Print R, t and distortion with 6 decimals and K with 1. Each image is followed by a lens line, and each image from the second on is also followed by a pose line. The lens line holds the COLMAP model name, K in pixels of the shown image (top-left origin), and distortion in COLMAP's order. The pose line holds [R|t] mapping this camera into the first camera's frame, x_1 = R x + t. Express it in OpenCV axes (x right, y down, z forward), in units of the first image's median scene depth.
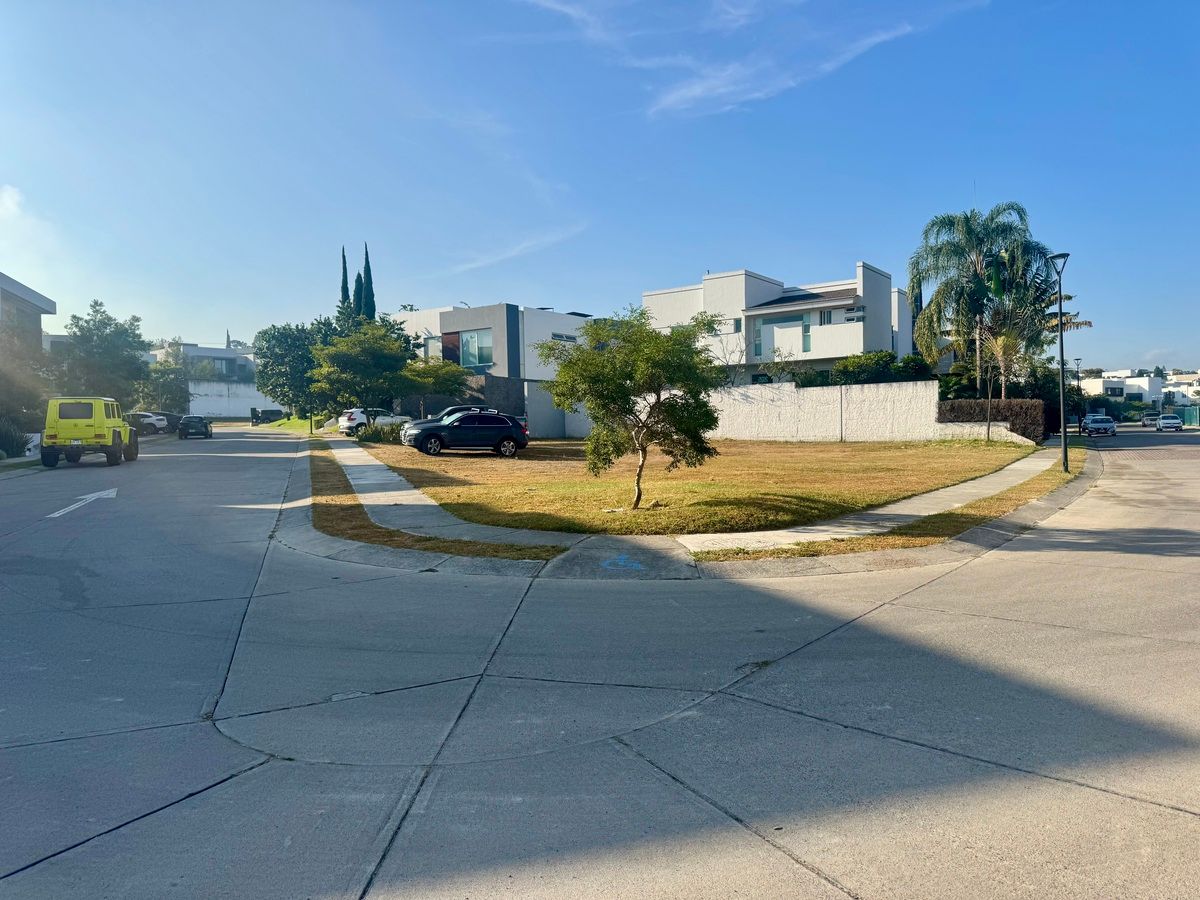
lens RADIAL K [[841.2, 0, 600.0], [0, 841.2, 450.0], [0, 0, 1]] dist [0.132277, -0.209271]
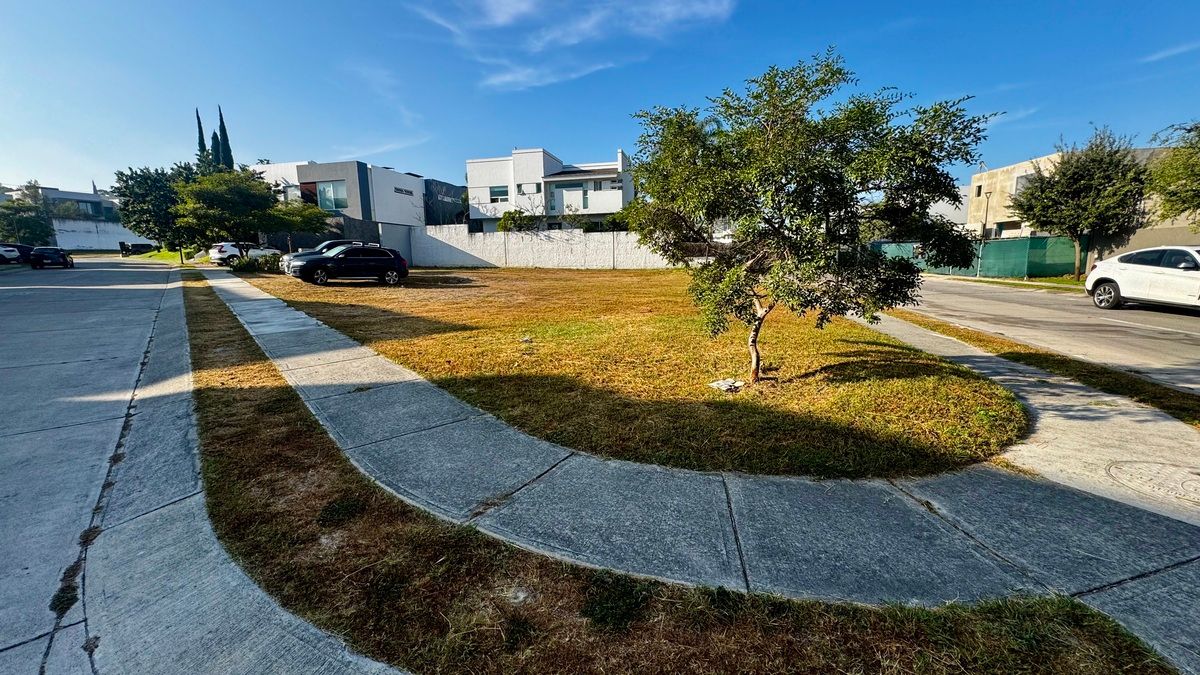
lens RADIAL K [[479.2, 0, 600.0], [0, 479.2, 337.5], [0, 0, 1]] dist [-0.002762, 0.000666]
pose [[0.926986, -0.057560, 0.370653, -0.066412], [0.006615, 0.990511, 0.137276, -0.006376], [-0.375037, -0.124802, 0.918570, 0.199116]]
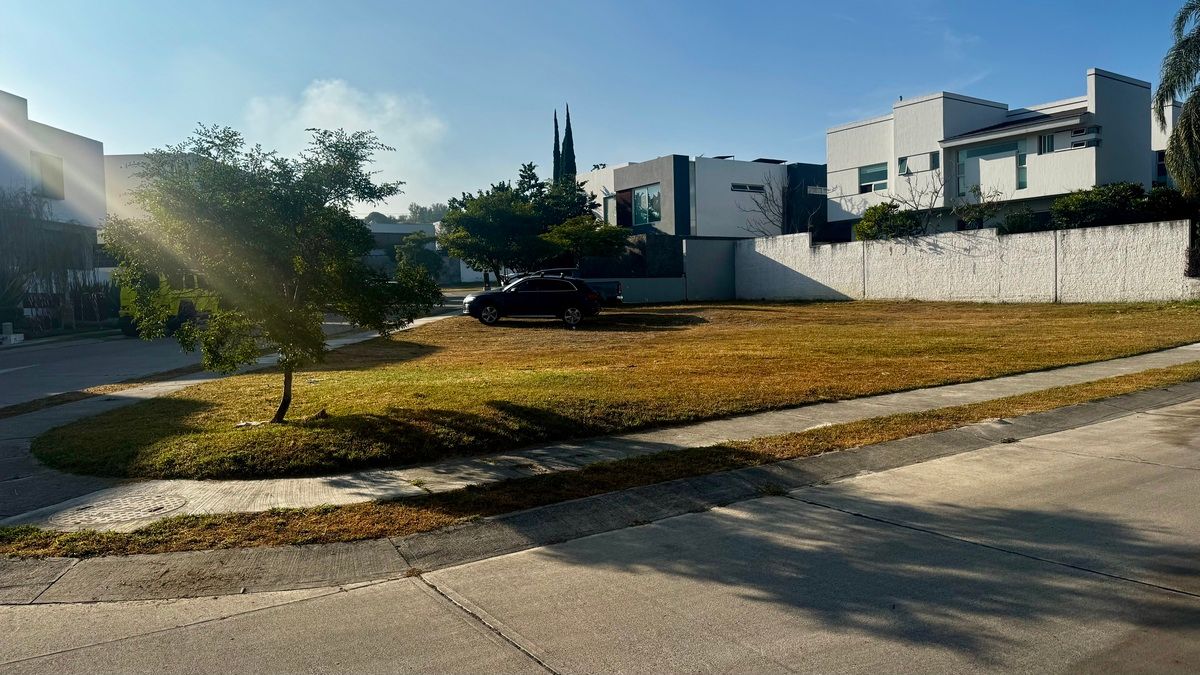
lens RADIAL K [[835.8, 0, 600.0], [0, 835.8, 337.5], [0, 0, 1]] dist [0.093342, -0.179108]
pose [[0.940646, 0.005975, -0.339337, 0.155232], [0.005846, 0.999411, 0.033802, -0.006606], [0.339339, -0.033779, 0.940057, 0.131754]]
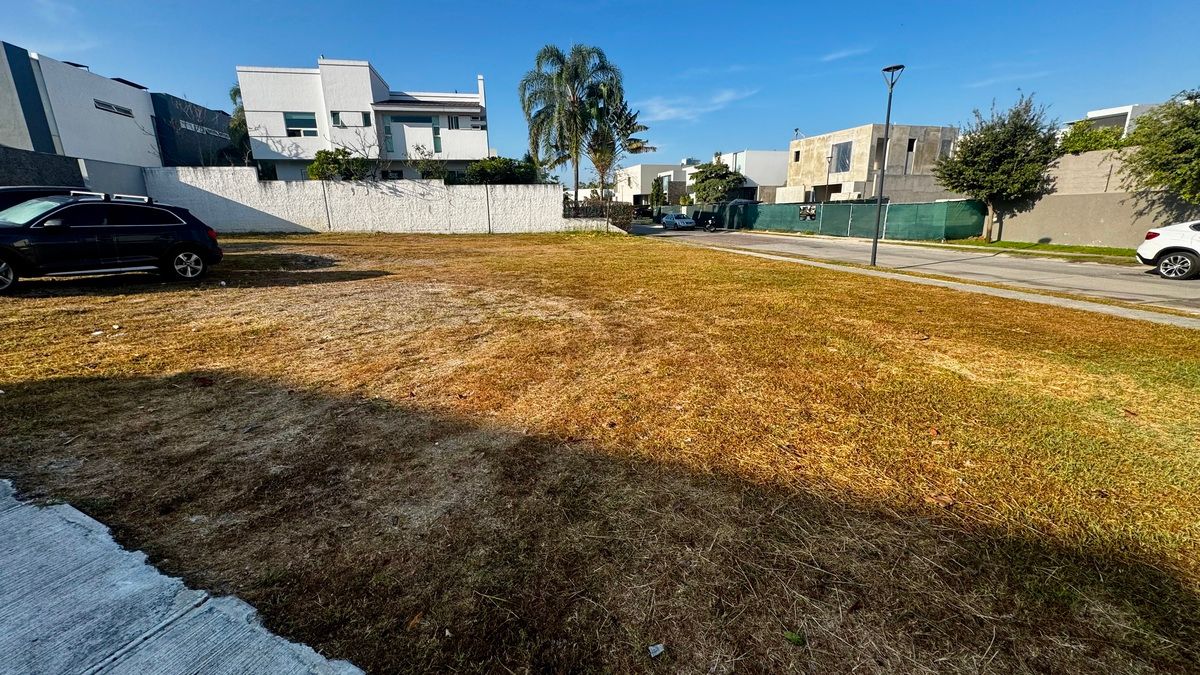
lens RADIAL K [[479.2, 0, 600.0], [0, 479.2, 337.5], [0, 0, 1]] dist [-0.002762, 0.000666]
pose [[0.691520, -0.172735, 0.701401, -0.109621], [0.014663, 0.974145, 0.225447, -0.017005], [-0.722209, -0.145616, 0.676173, 0.407050]]
